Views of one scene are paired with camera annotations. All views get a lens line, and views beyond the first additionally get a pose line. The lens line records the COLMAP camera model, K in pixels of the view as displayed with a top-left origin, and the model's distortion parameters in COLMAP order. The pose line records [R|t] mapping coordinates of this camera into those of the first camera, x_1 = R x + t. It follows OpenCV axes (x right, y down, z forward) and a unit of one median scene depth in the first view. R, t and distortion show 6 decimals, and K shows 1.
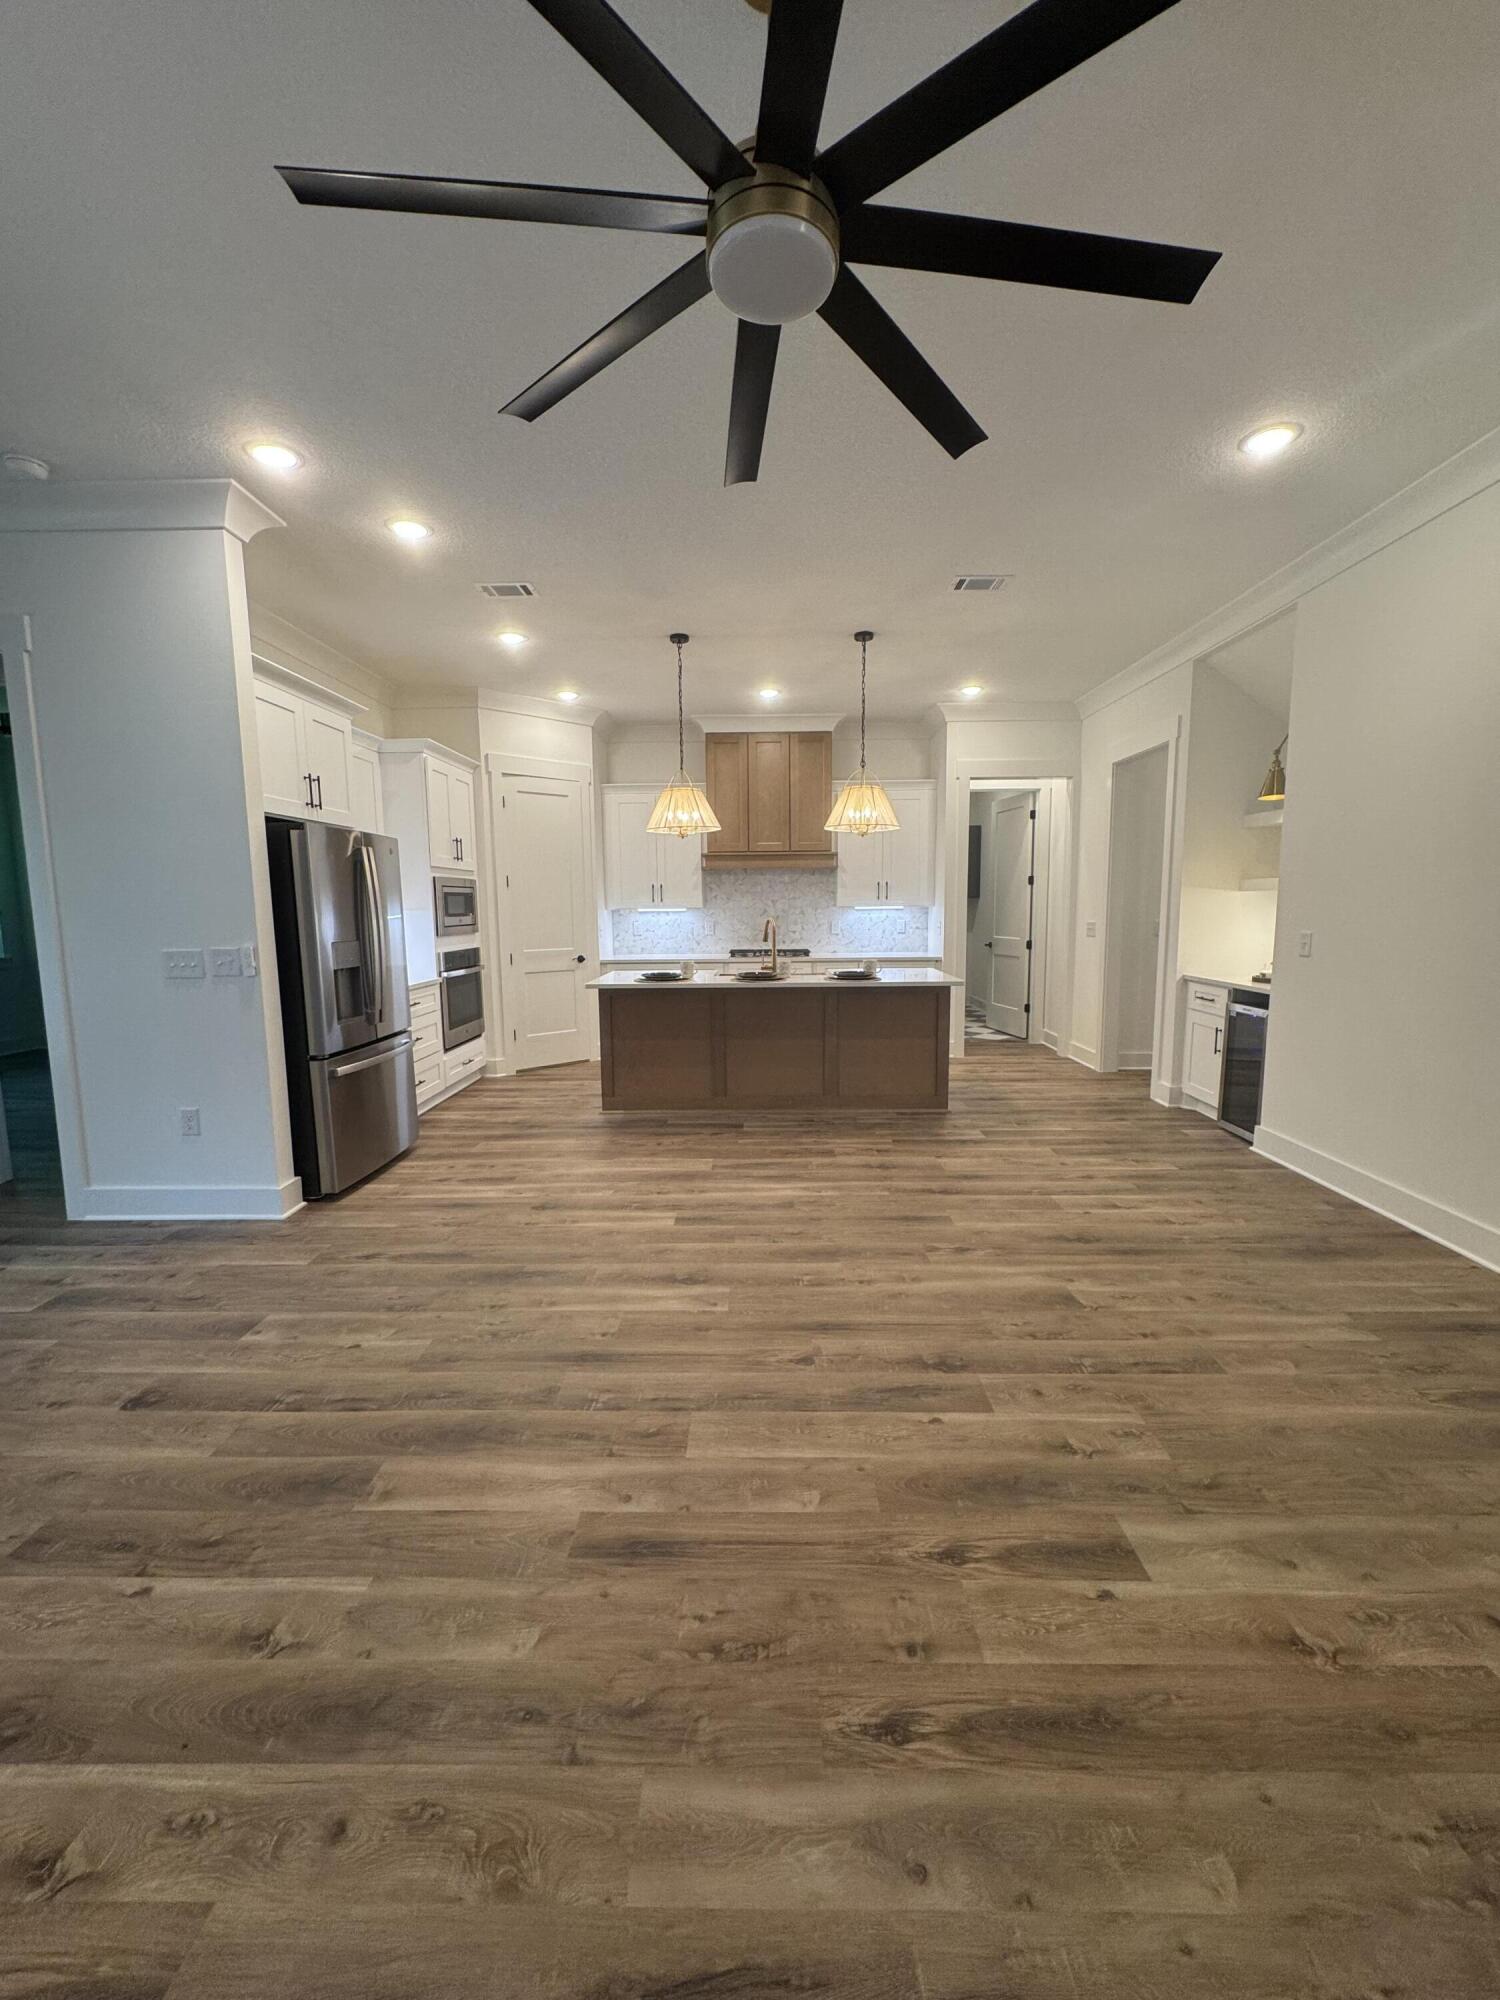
lens RADIAL K [[799.2, 0, 750.3], [0, 799.2, 1000.8], [0, 0, 1]] dist [-0.003455, 0.000684]
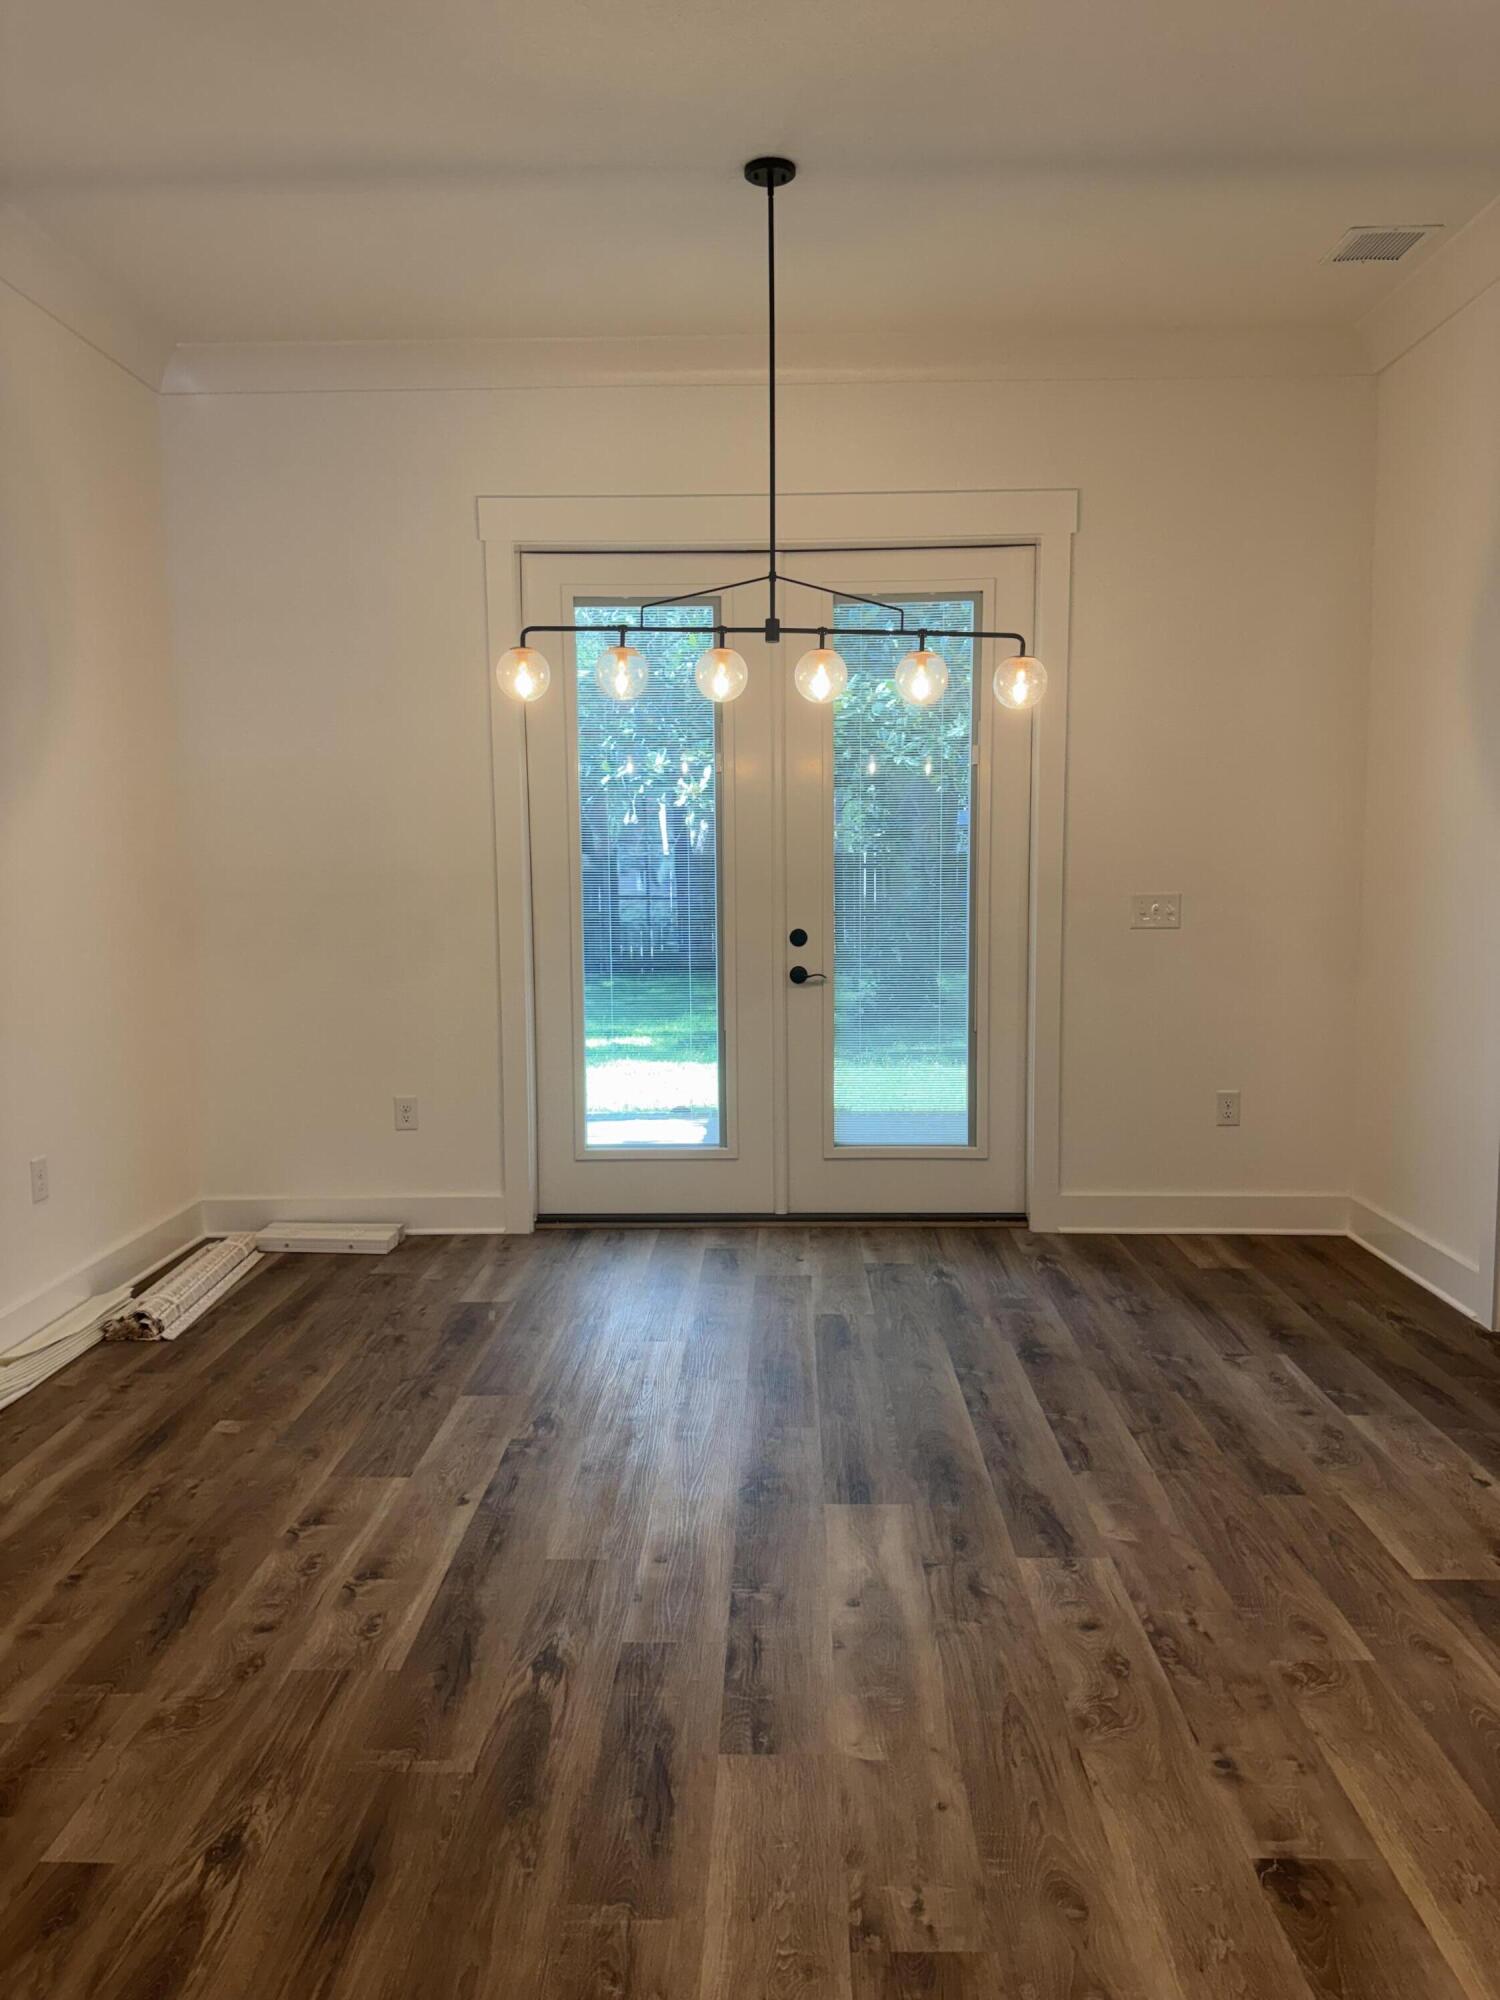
lens RADIAL K [[1414.2, 0, 759.2], [0, 1414.2, 1010.5], [0, 0, 1]] dist [0.058127, -0.063845]
pose [[-0.001194, 0.115503, -0.993306, 0.004703], [-0.113643, 0.986856, 0.114889, -0.033950], [0.993521, 0.113020, 0.011947, 0.364159]]
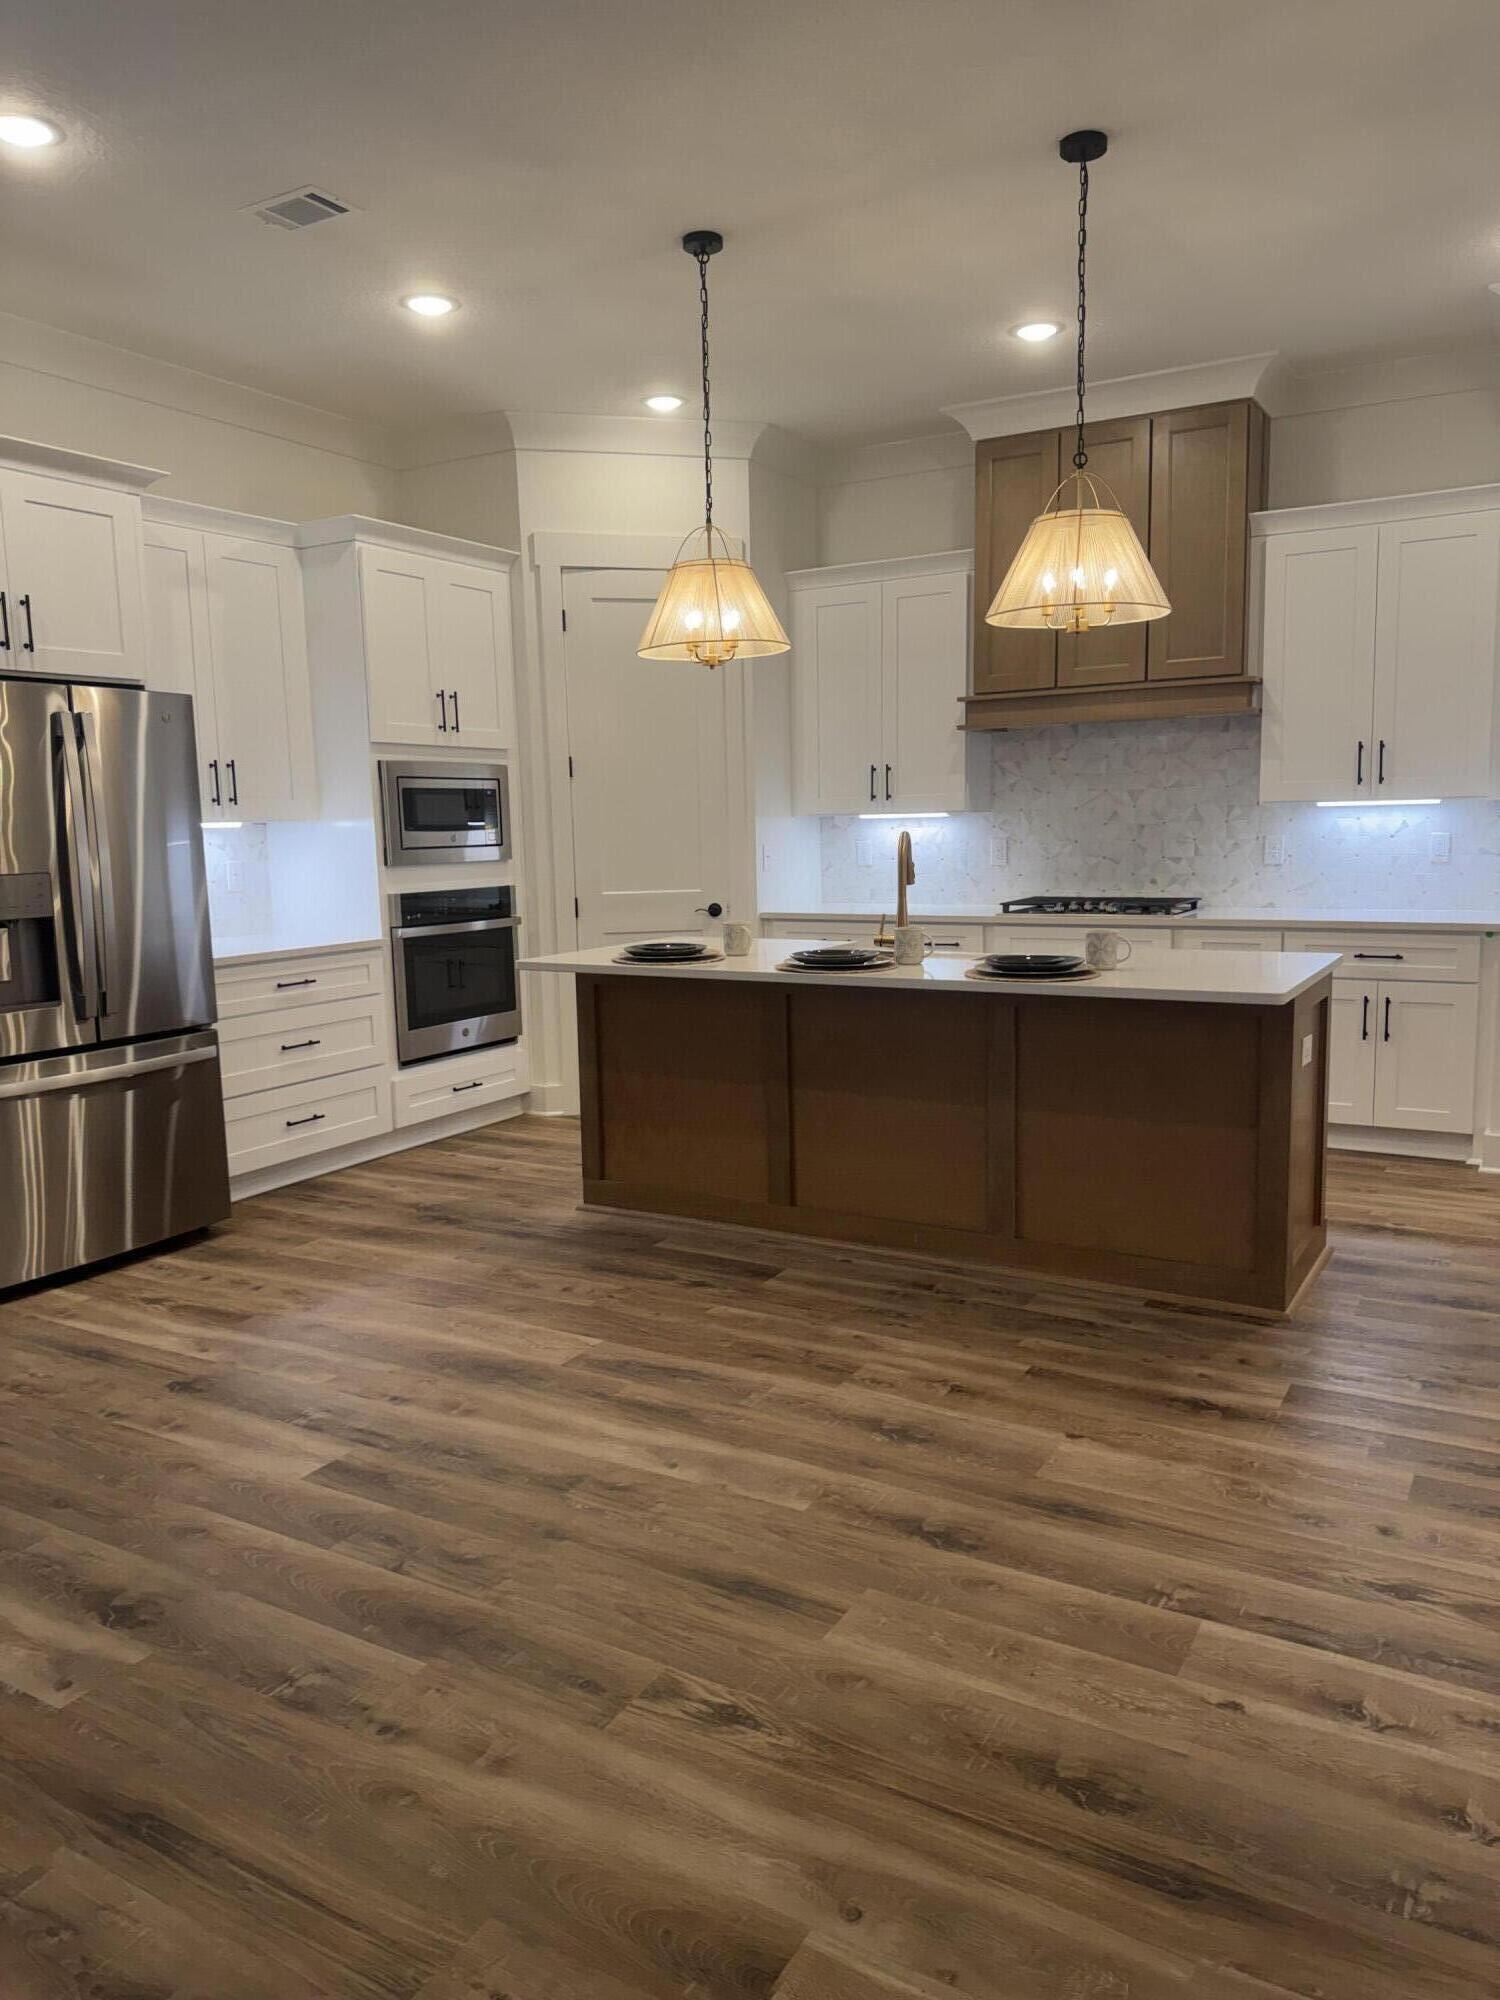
lens RADIAL K [[1414.2, 0, 747.6], [0, 1414.2, 1000.8], [0, 0, 1]] dist [0.058127, -0.063845]
pose [[0.871899, 0.055328, -0.486550, 0.480284], [-0.046330, 0.998460, 0.030517, -0.038365], [0.487489, -0.004066, 0.873120, 0.342666]]
